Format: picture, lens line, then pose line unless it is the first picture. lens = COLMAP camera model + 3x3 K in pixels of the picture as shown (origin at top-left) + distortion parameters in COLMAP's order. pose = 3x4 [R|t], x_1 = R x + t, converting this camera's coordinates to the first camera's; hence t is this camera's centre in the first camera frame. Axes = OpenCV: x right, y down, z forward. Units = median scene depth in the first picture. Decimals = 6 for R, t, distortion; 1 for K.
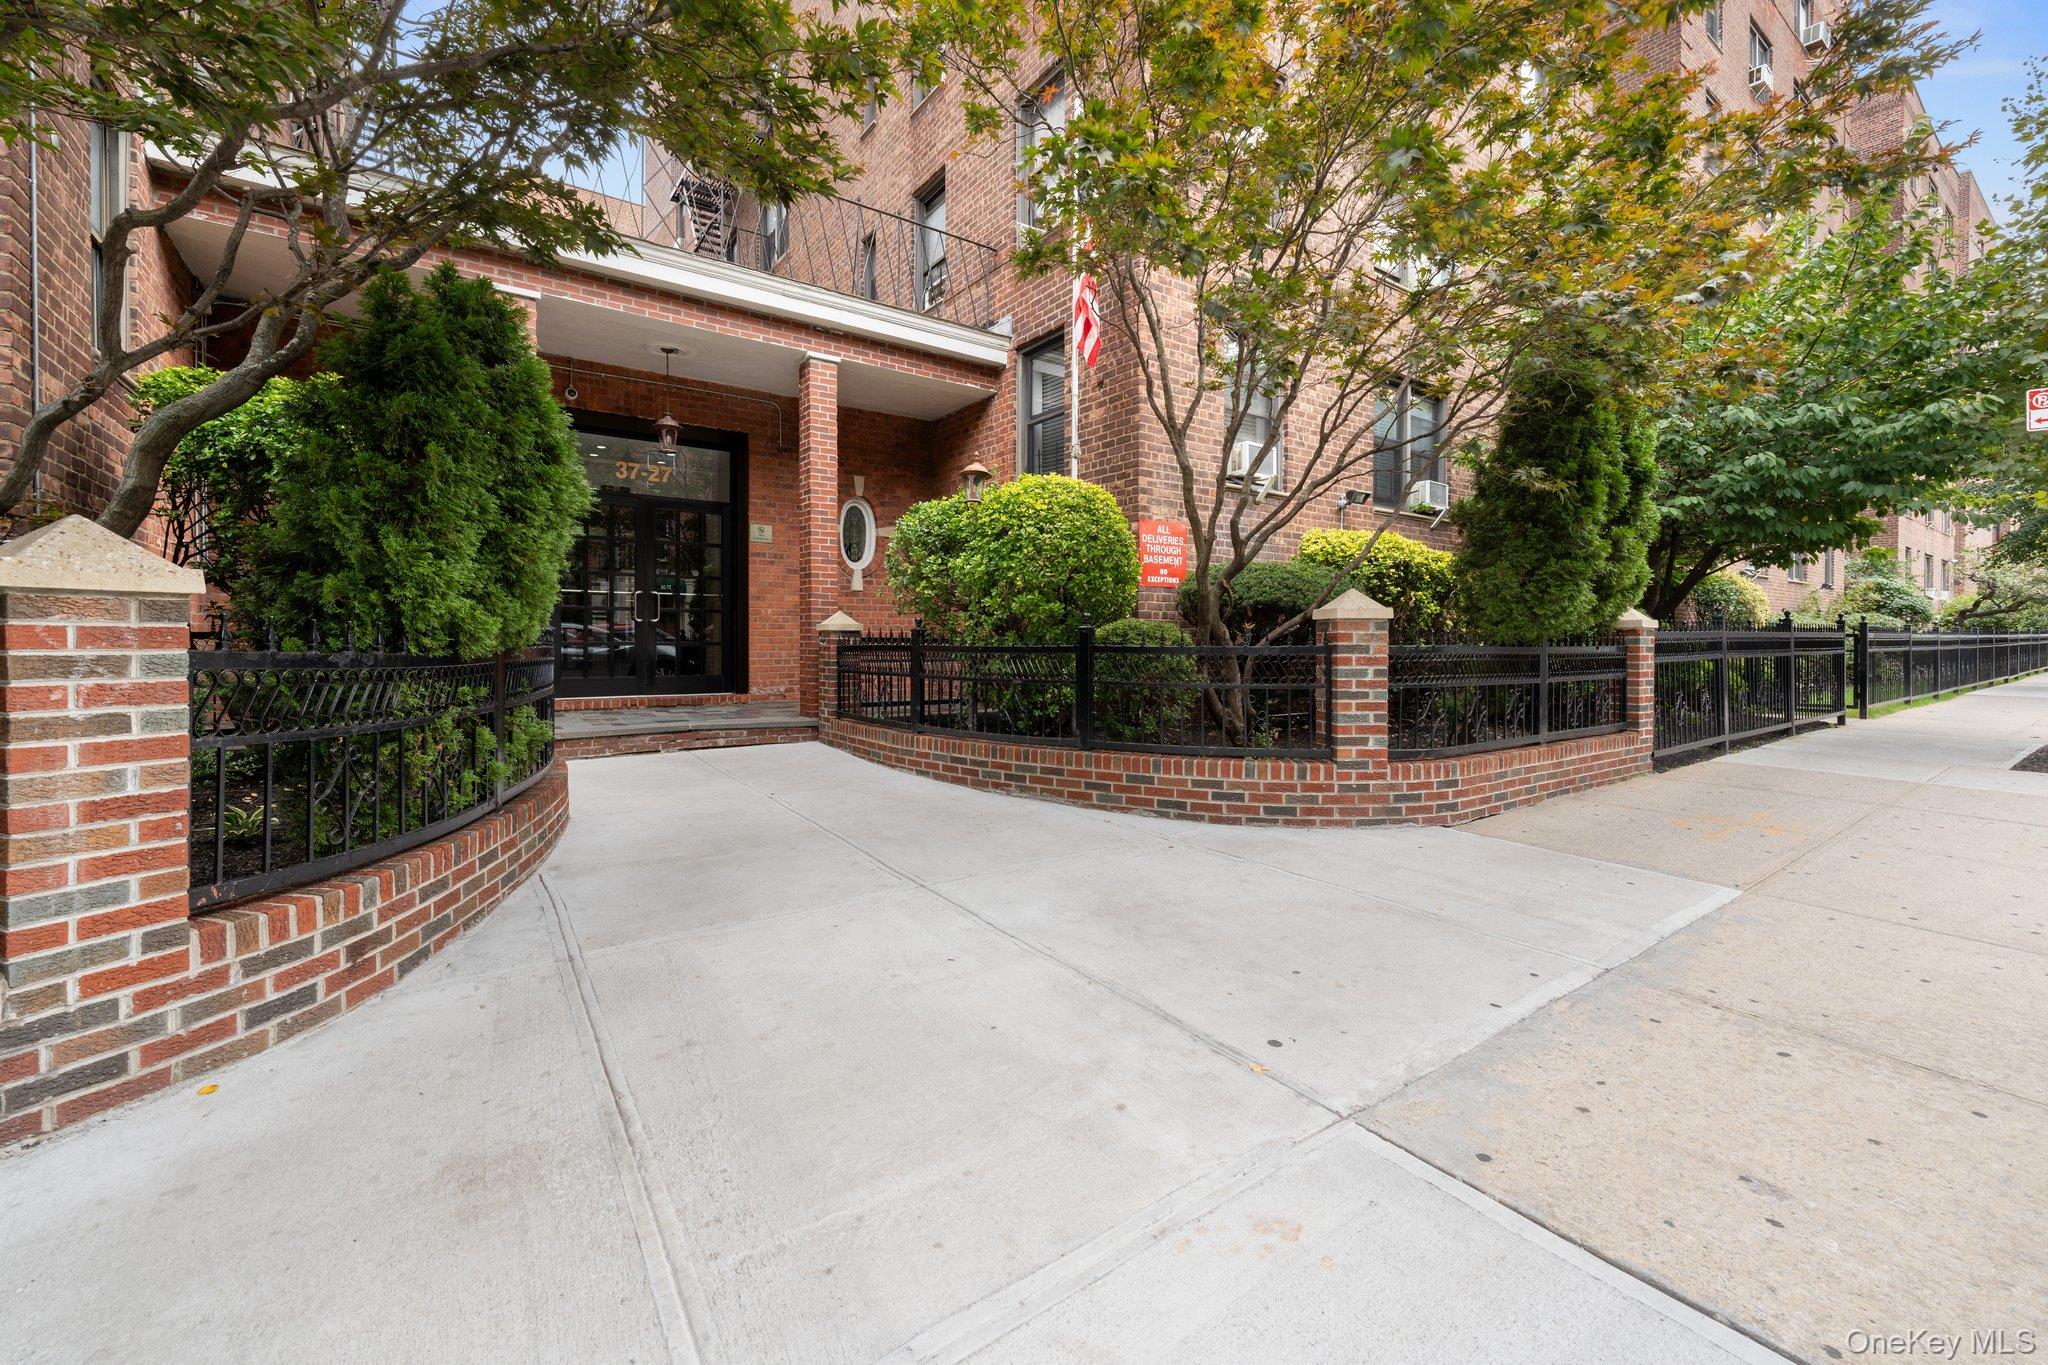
lens RADIAL K [[848.2, 0, 1032.0], [0, 848.2, 651.5], [0, 0, 1]] dist [-0.000656, 0.000437]
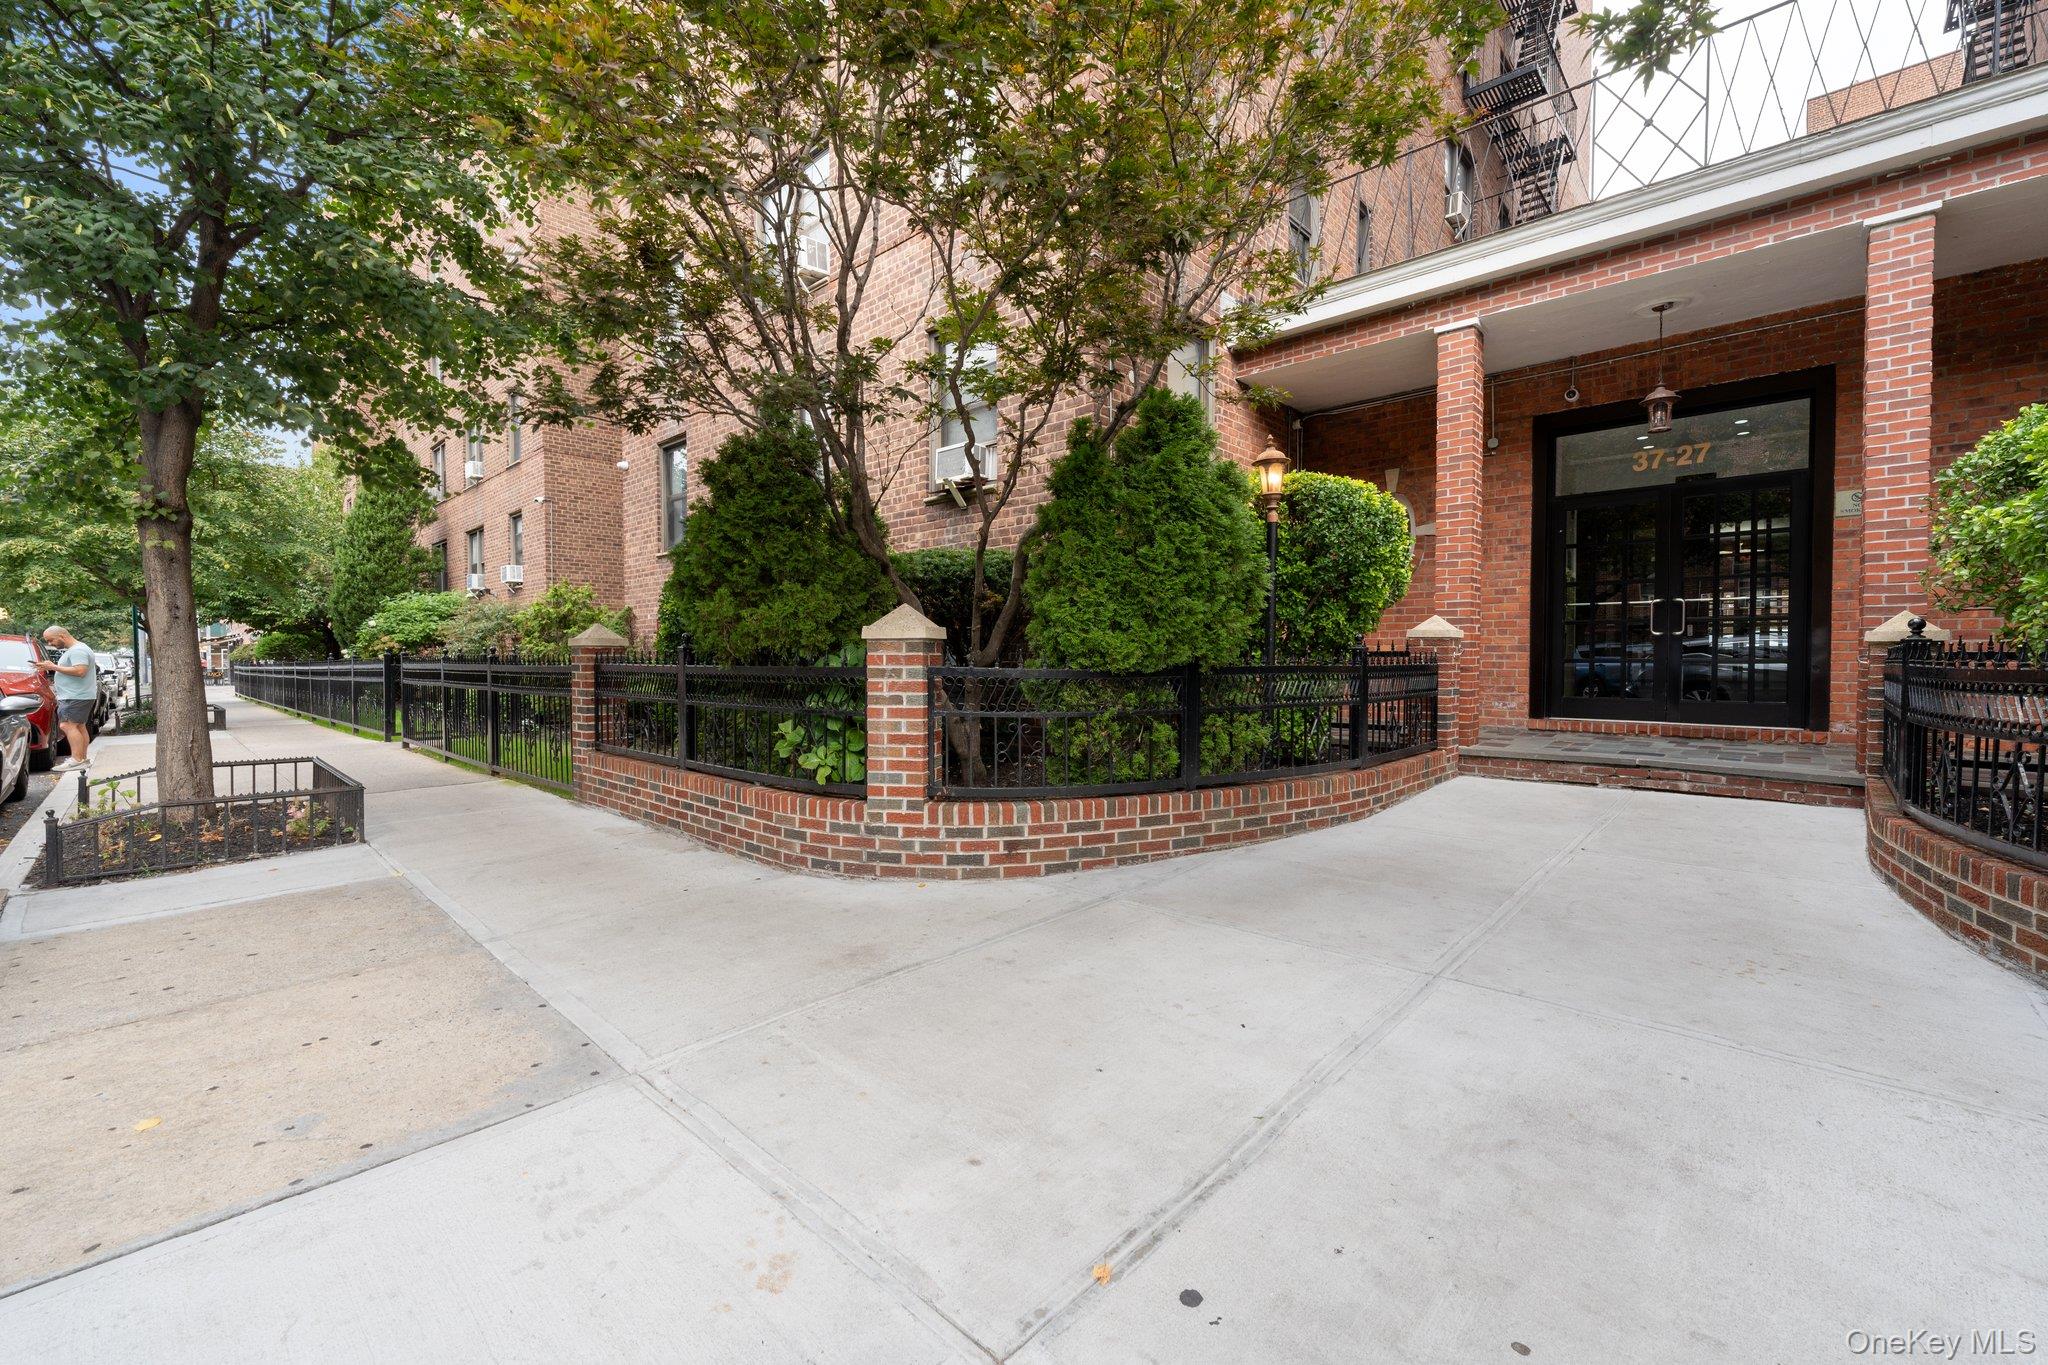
lens RADIAL K [[835.2, 0, 1016.0], [0, 835.2, 678.4], [0, 0, 1]] dist [-0.000102, -0.000322]
pose [[0.174482, 0.023477, -0.984380, 0.345809], [-0.009017, 0.999712, 0.022244, -0.006468], [0.984619, 0.004995, 0.174643, 0.301540]]
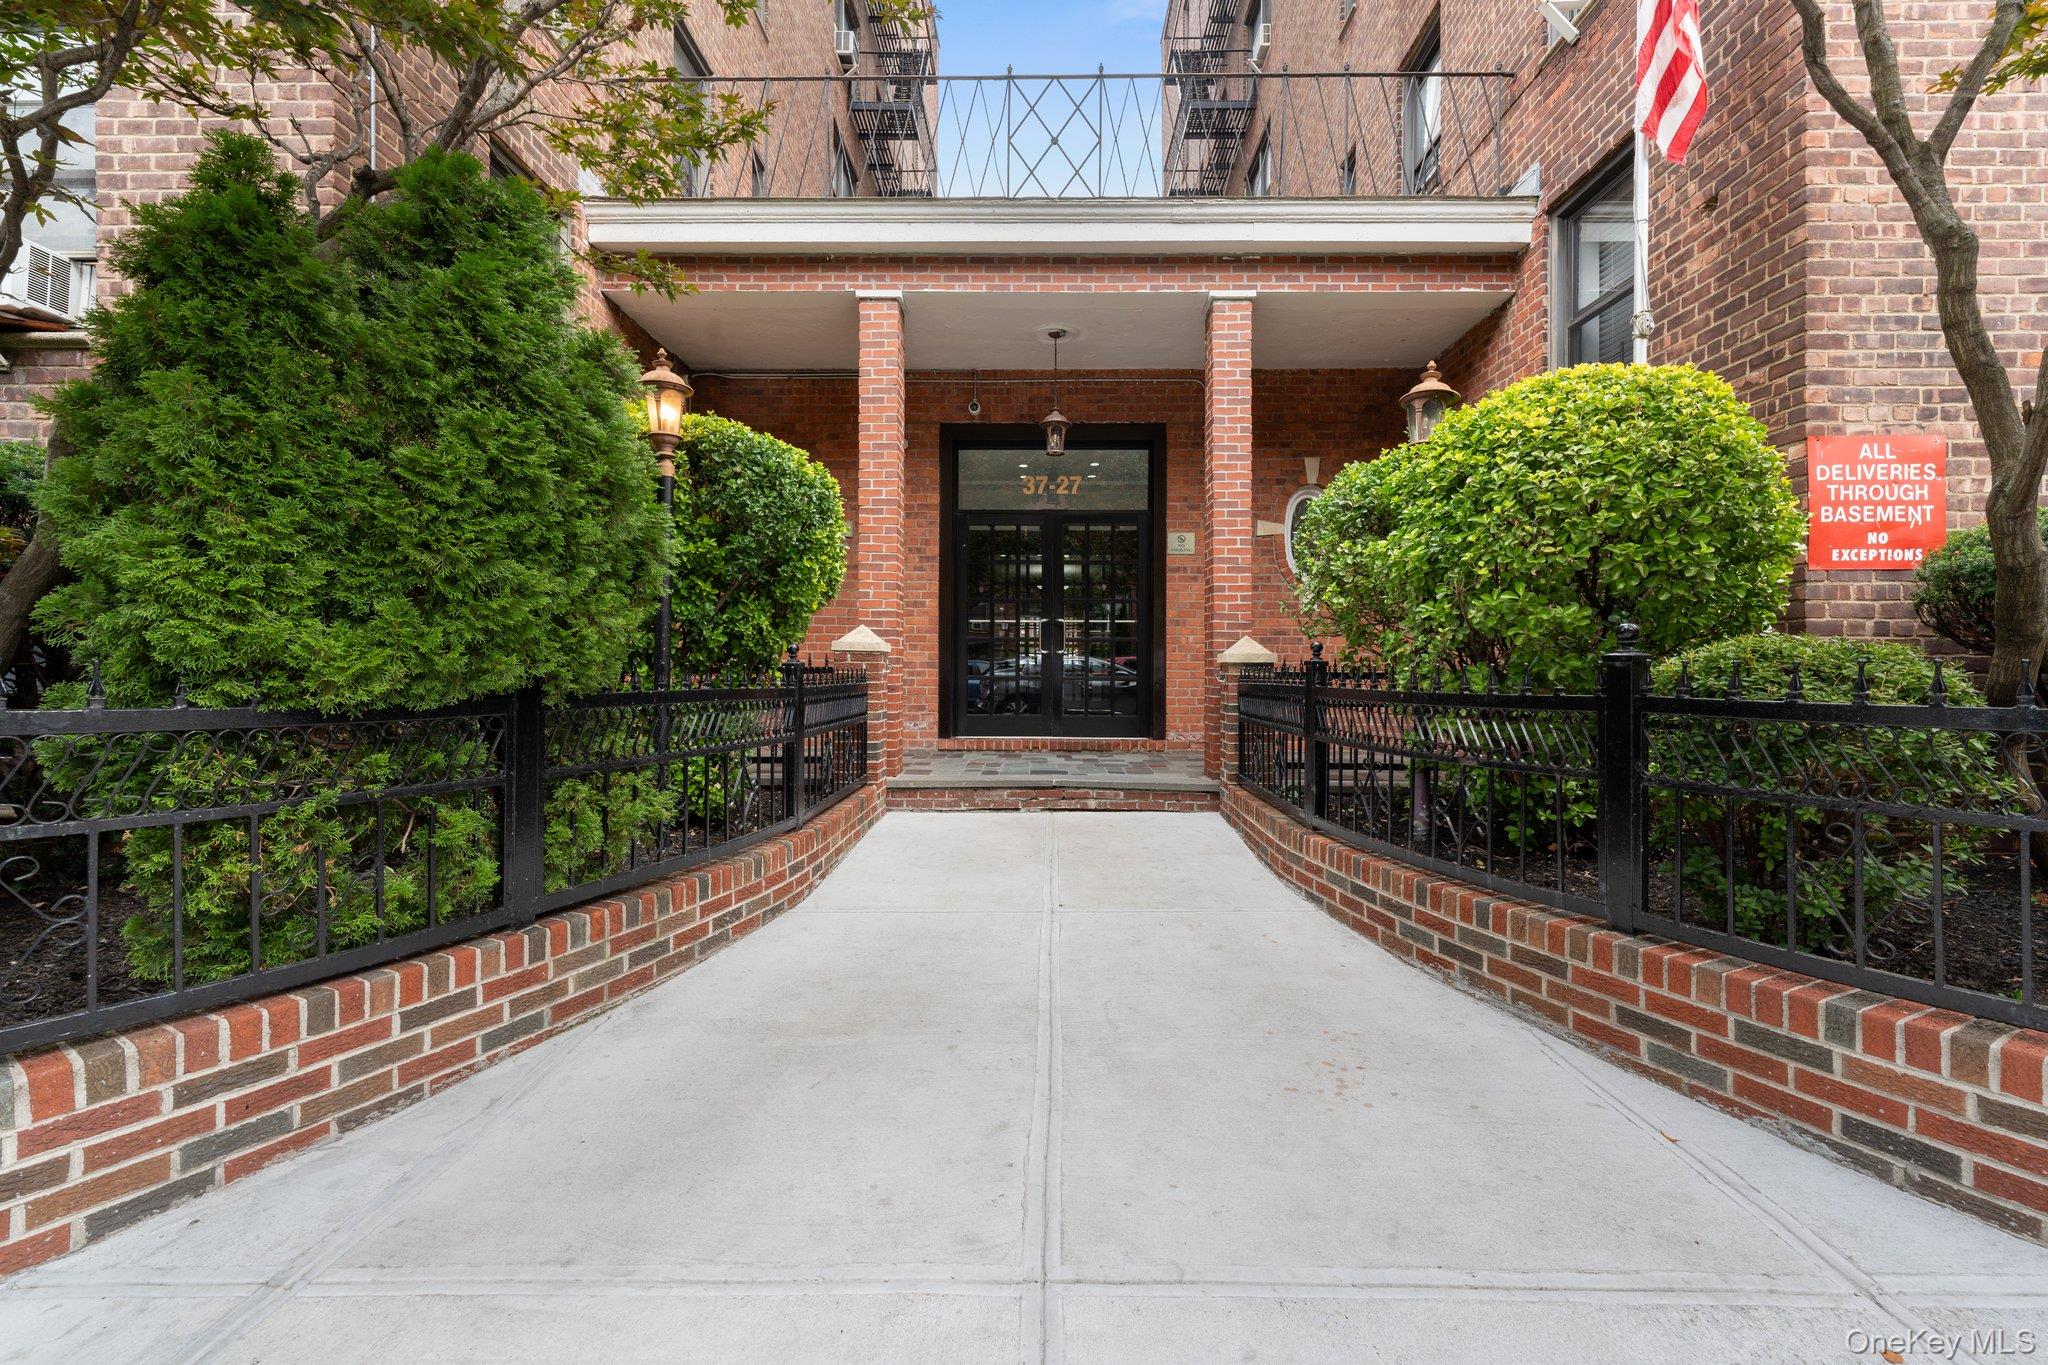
lens RADIAL K [[830.1, 0, 1035.3], [0, 830.1, 668.4], [0, 0, 1]] dist [0.000433, -0.001117]
pose [[0.797590, -0.000314, -0.603199, 0.071485], [-0.009119, 0.999879, -0.012579, -0.011904], [0.603131, 0.015534, 0.797491, 0.416600]]
